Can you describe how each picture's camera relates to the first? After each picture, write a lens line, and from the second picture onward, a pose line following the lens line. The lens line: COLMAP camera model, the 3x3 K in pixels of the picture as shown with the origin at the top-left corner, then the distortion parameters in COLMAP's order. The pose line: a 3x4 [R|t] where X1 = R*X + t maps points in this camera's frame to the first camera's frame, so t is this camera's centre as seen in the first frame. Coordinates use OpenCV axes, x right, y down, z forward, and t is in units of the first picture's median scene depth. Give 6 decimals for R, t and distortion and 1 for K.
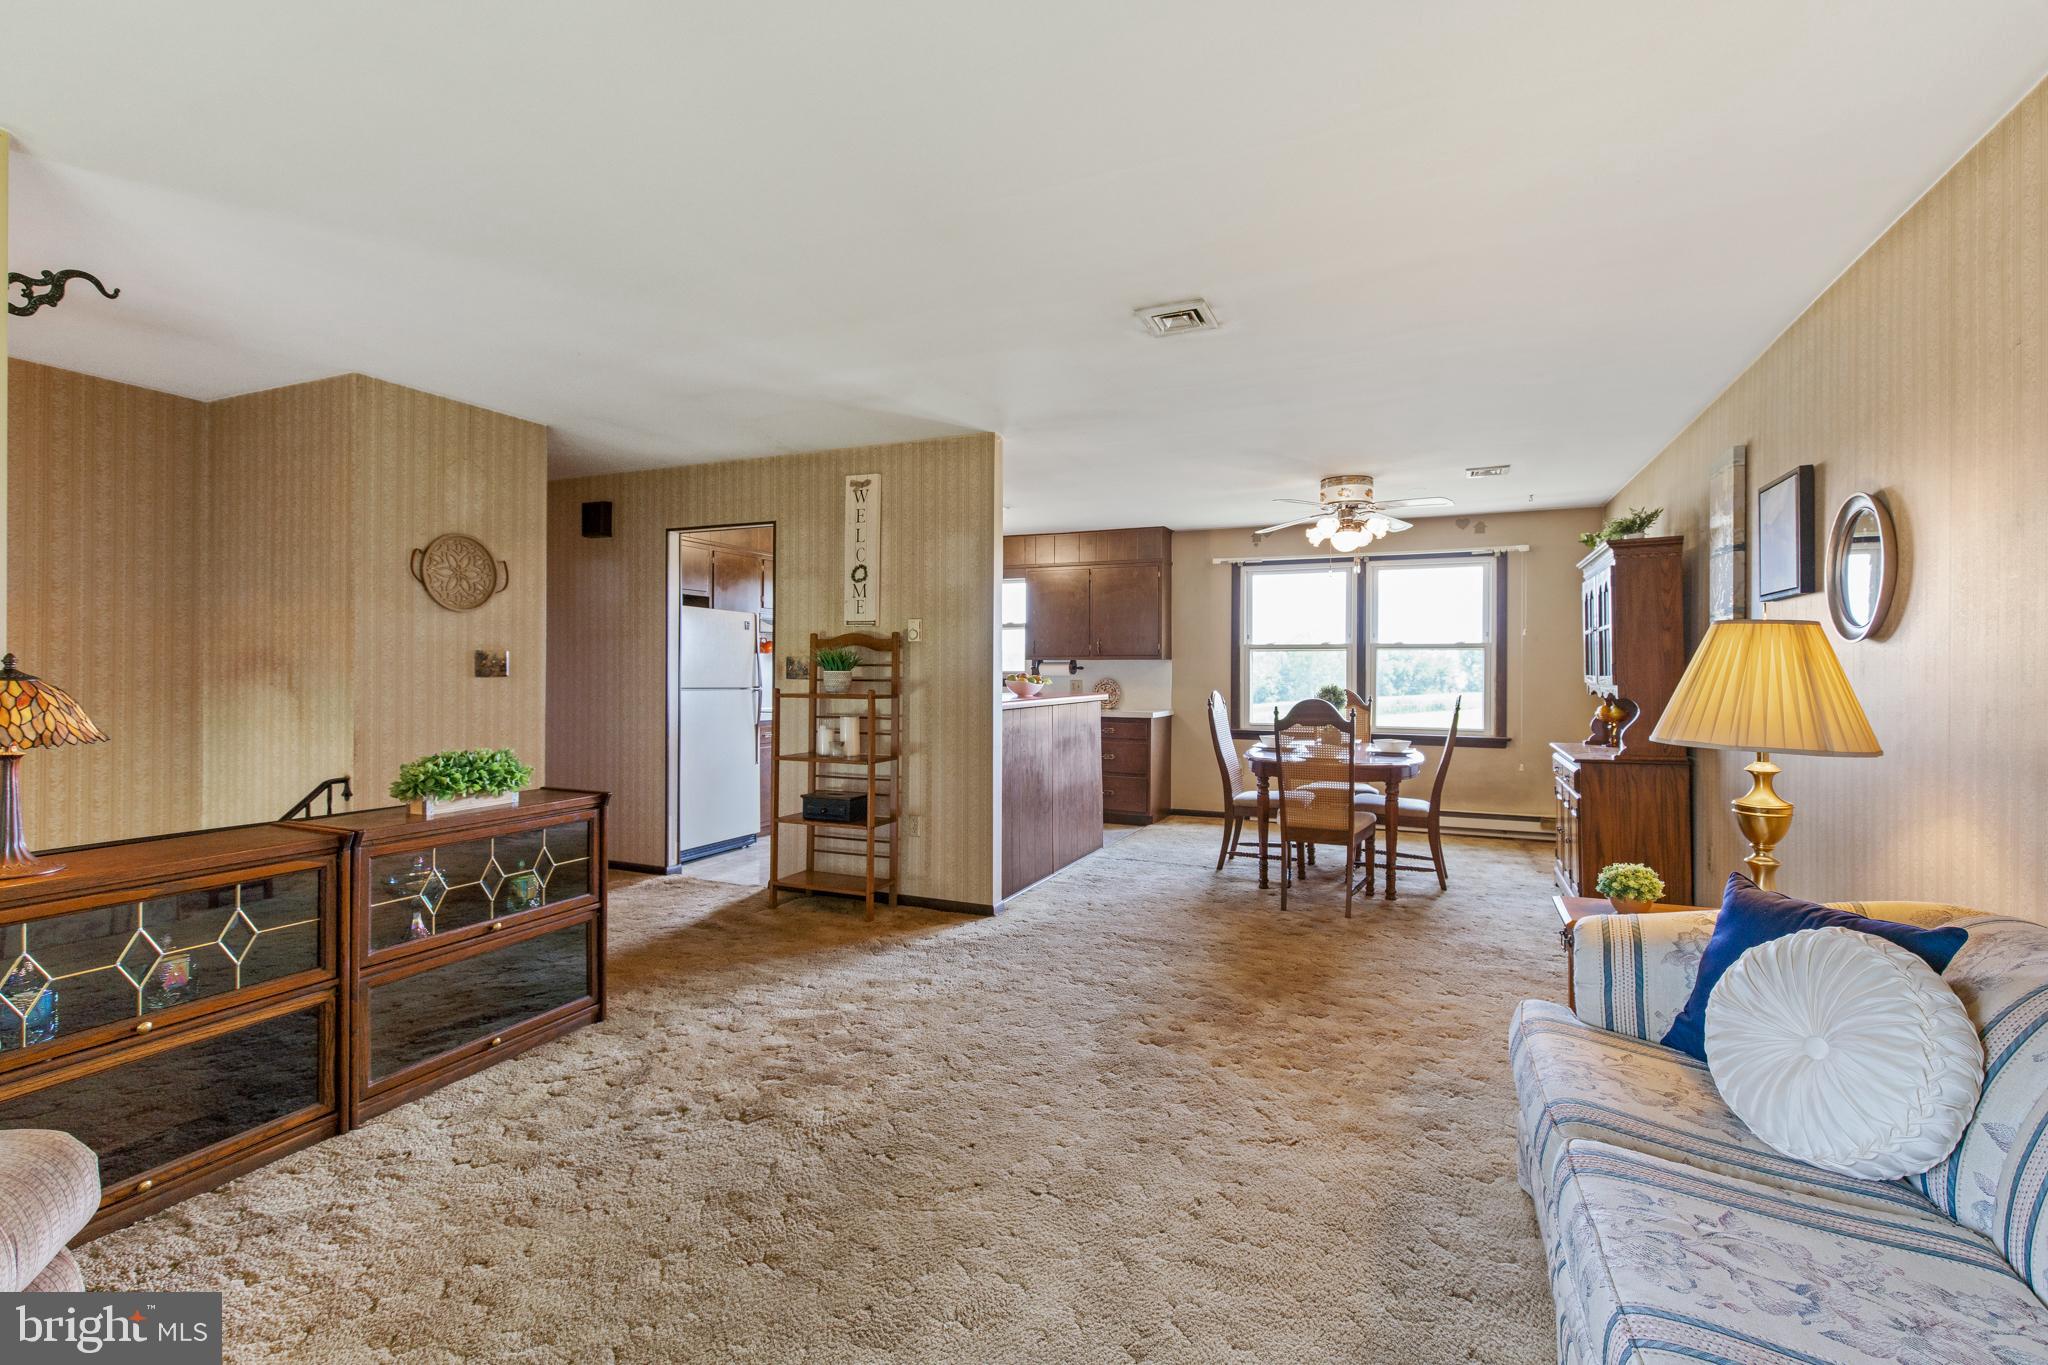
lens RADIAL K [[920.3, 0, 1029.8], [0, 920.3, 658.3], [0, 0, 1]] dist [0.014227, 0.000094]
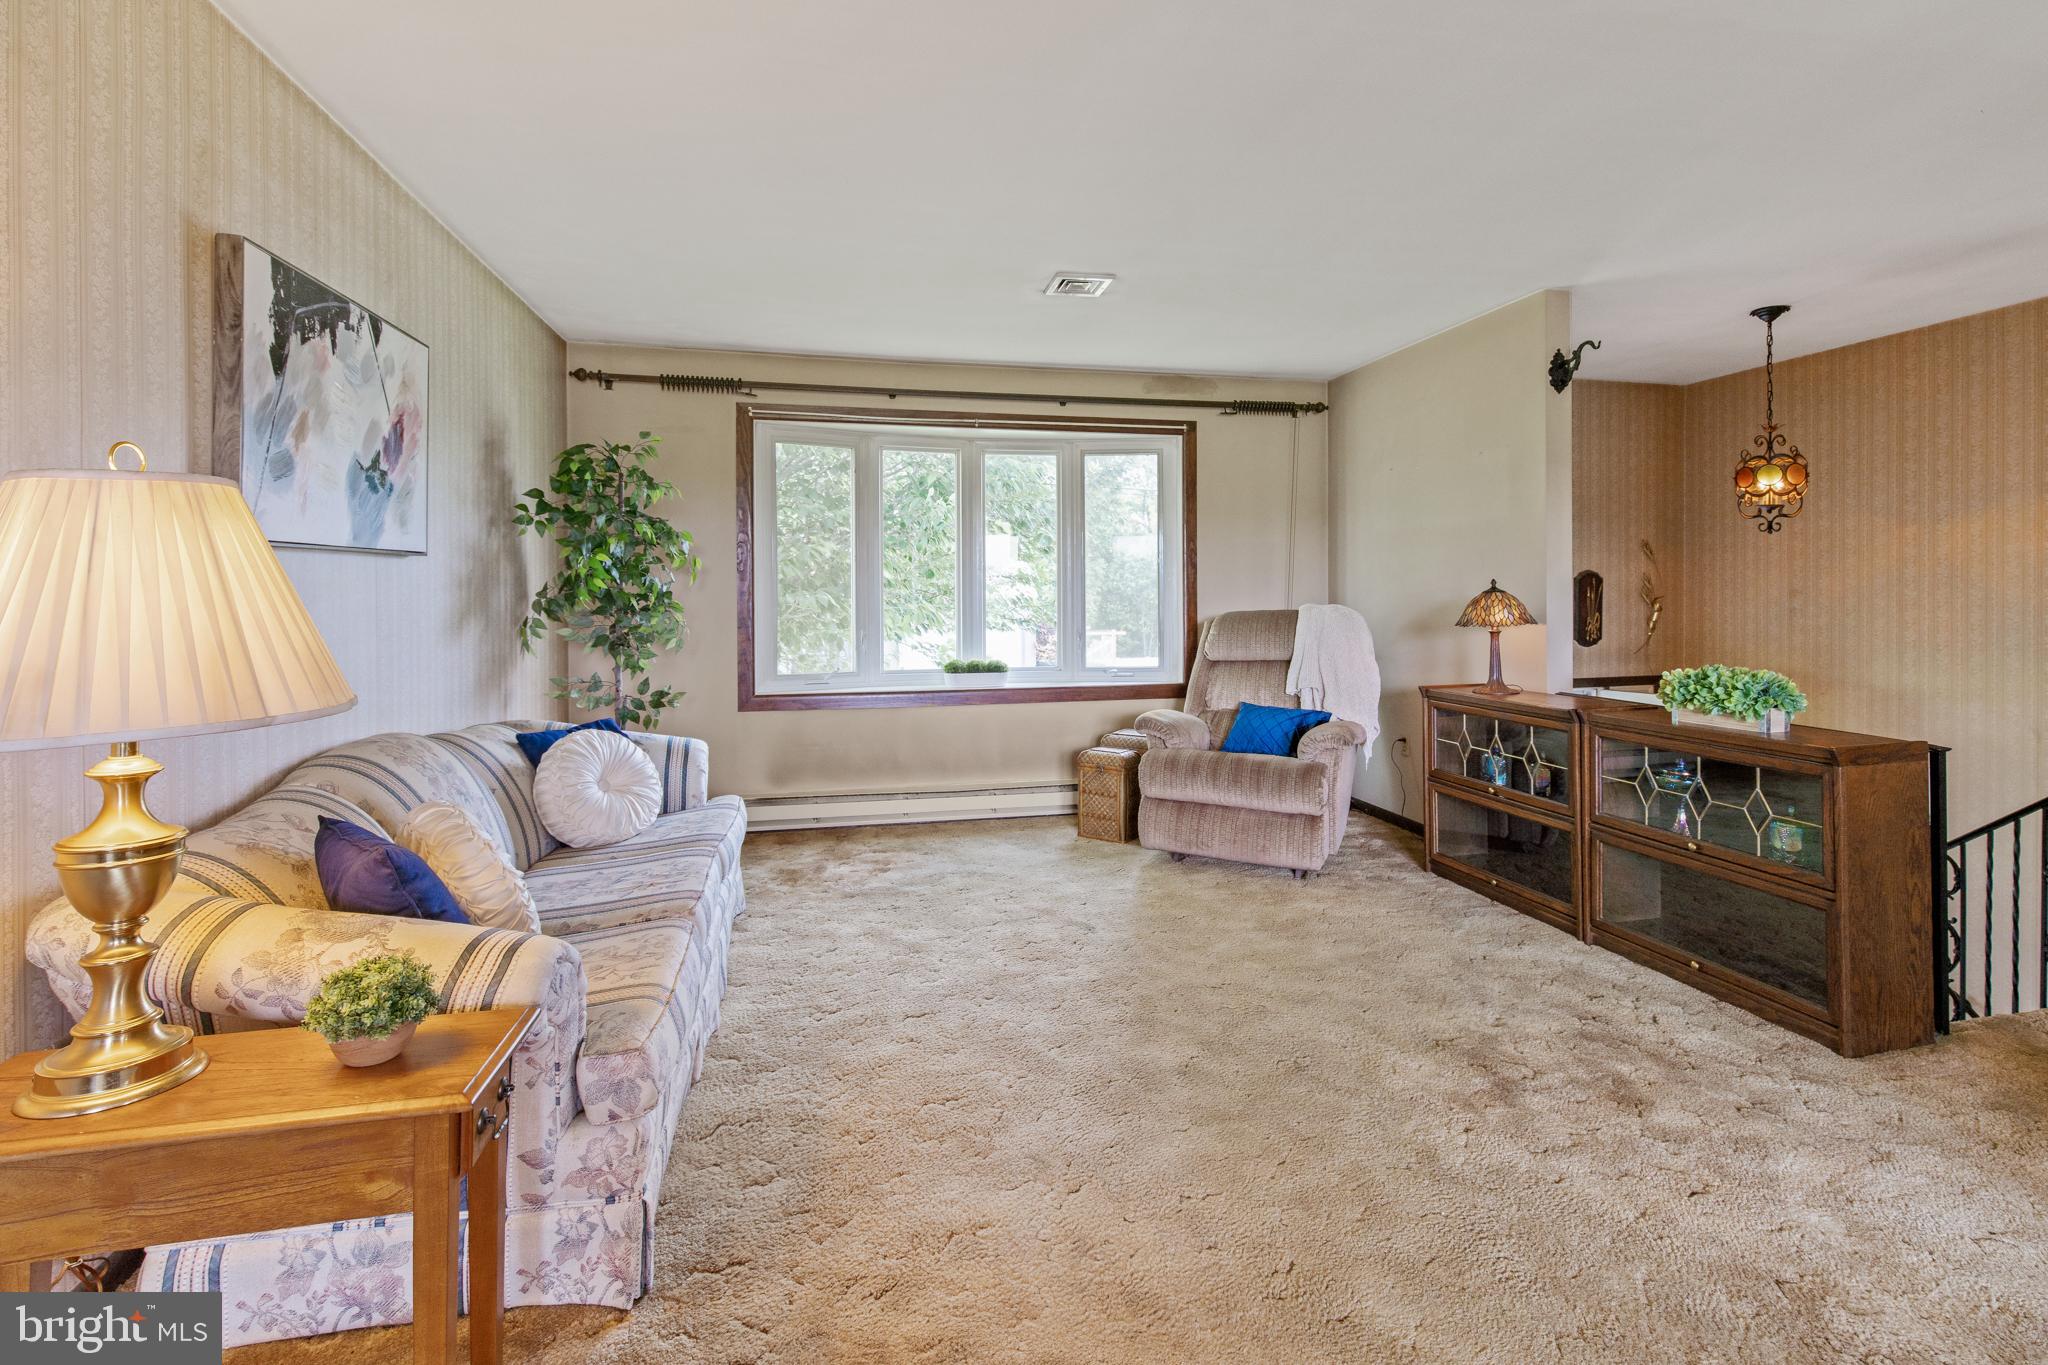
lens RADIAL K [[945.3, 0, 1051.7], [0, 945.3, 587.7], [0, 0, 1]] dist [0.015909, -0.000004]
pose [[-0.795784, -0.003224, -0.605573, 0.712715], [0.003558, 0.999944, -0.009999, 0.027971], [0.605571, -0.010112, -0.795727, 1.717561]]
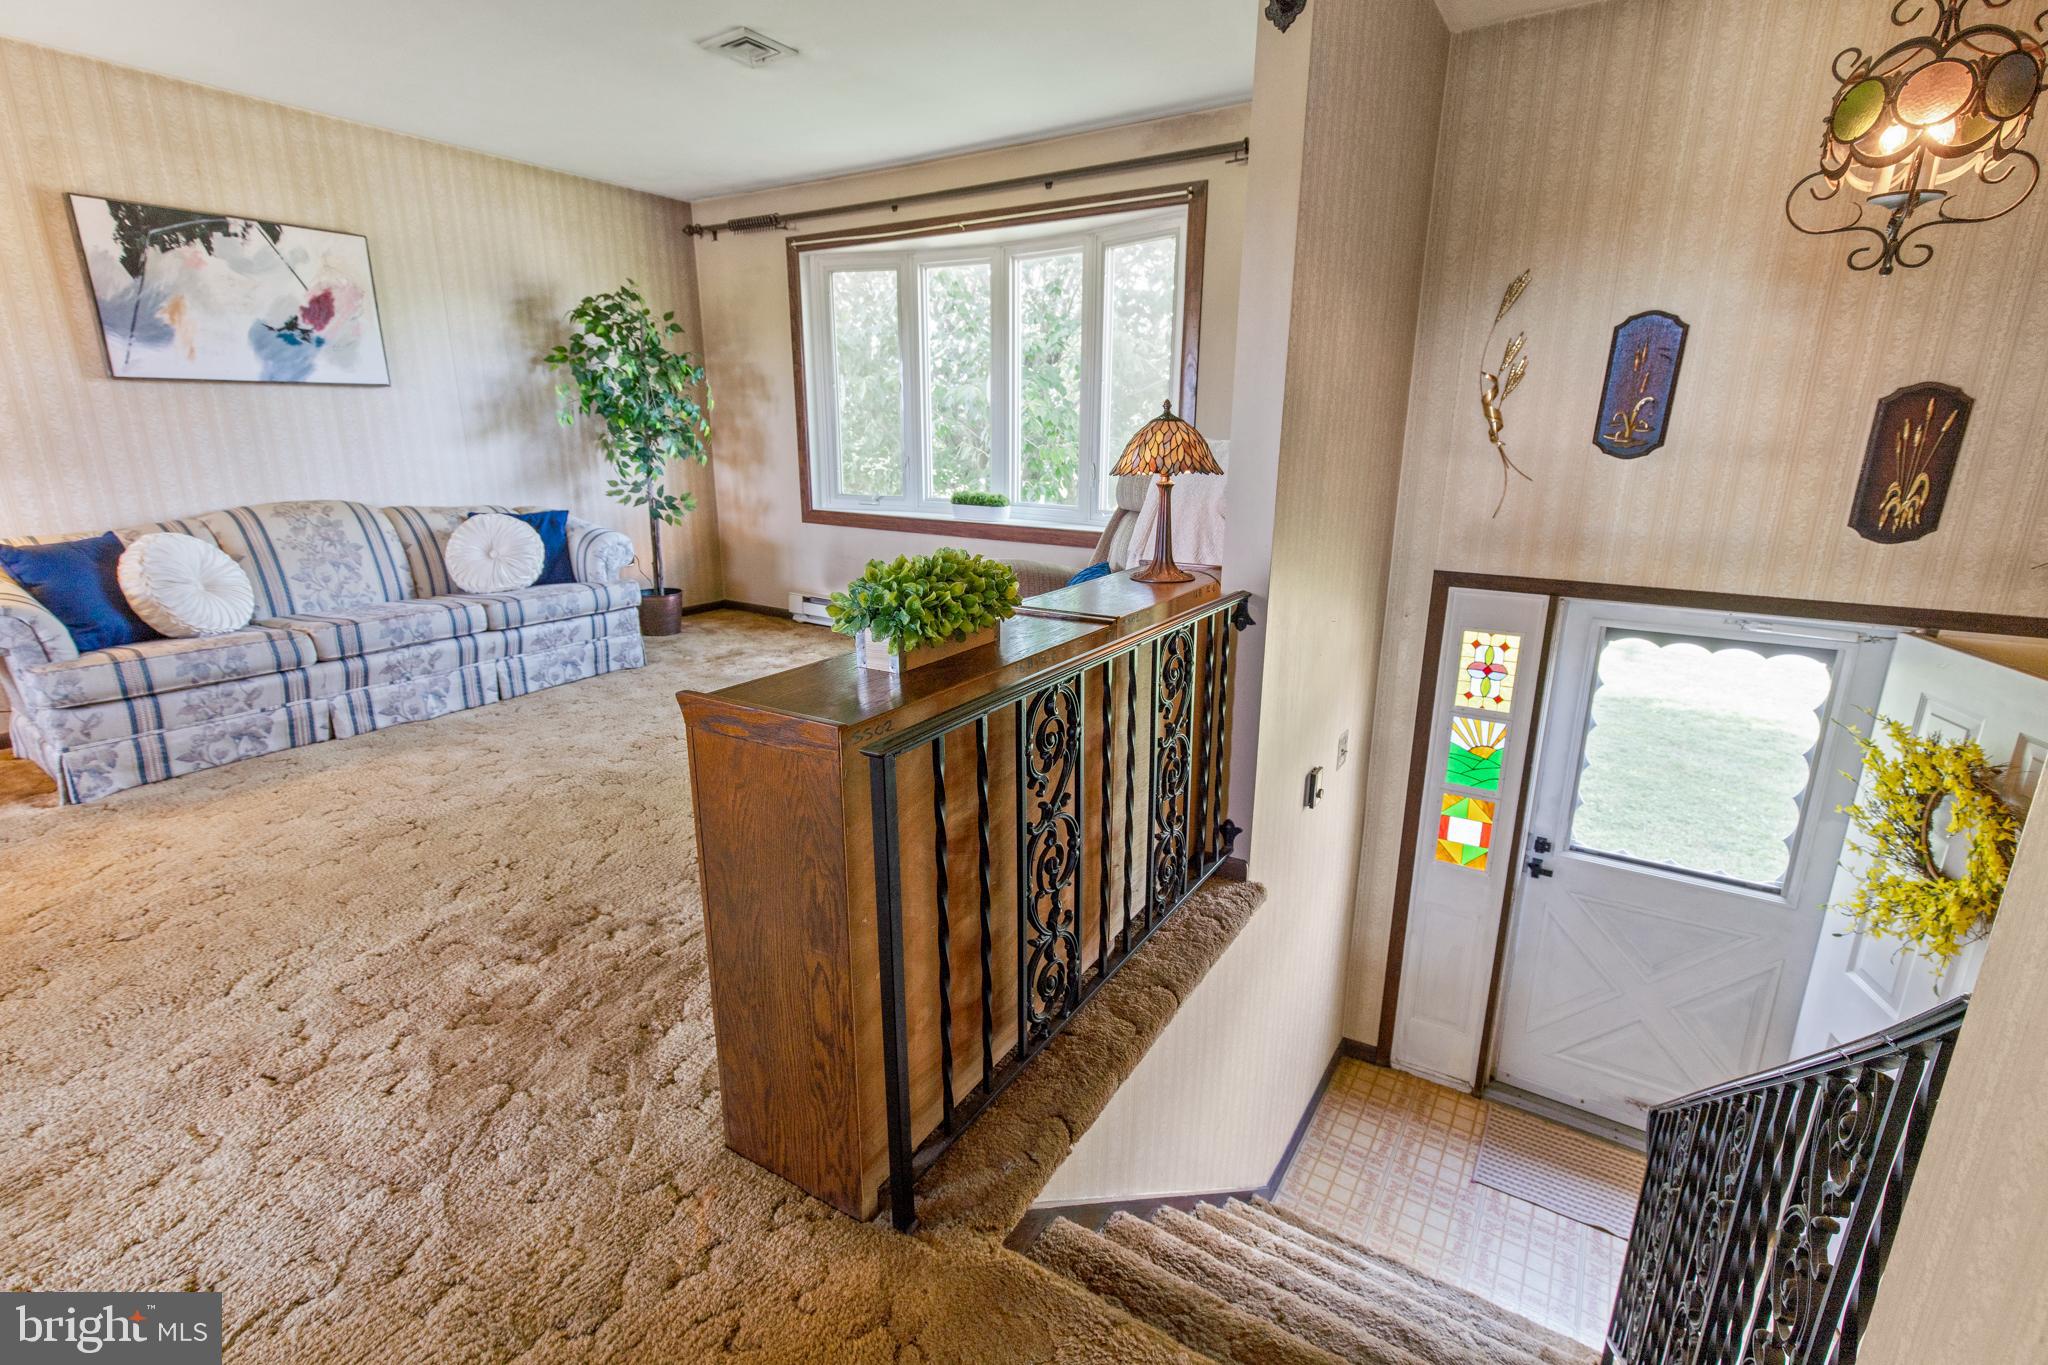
lens RADIAL K [[912.0, 0, 1037.1], [0, 912.0, 678.9], [0, 0, 1]] dist [0.003535, 0.000066]
pose [[-0.989926, -0.049421, 0.132681, -0.920448], [-0.012603, 0.964140, 0.265093, 0.031255], [-0.141024, 0.260751, -0.955050, 1.927289]]
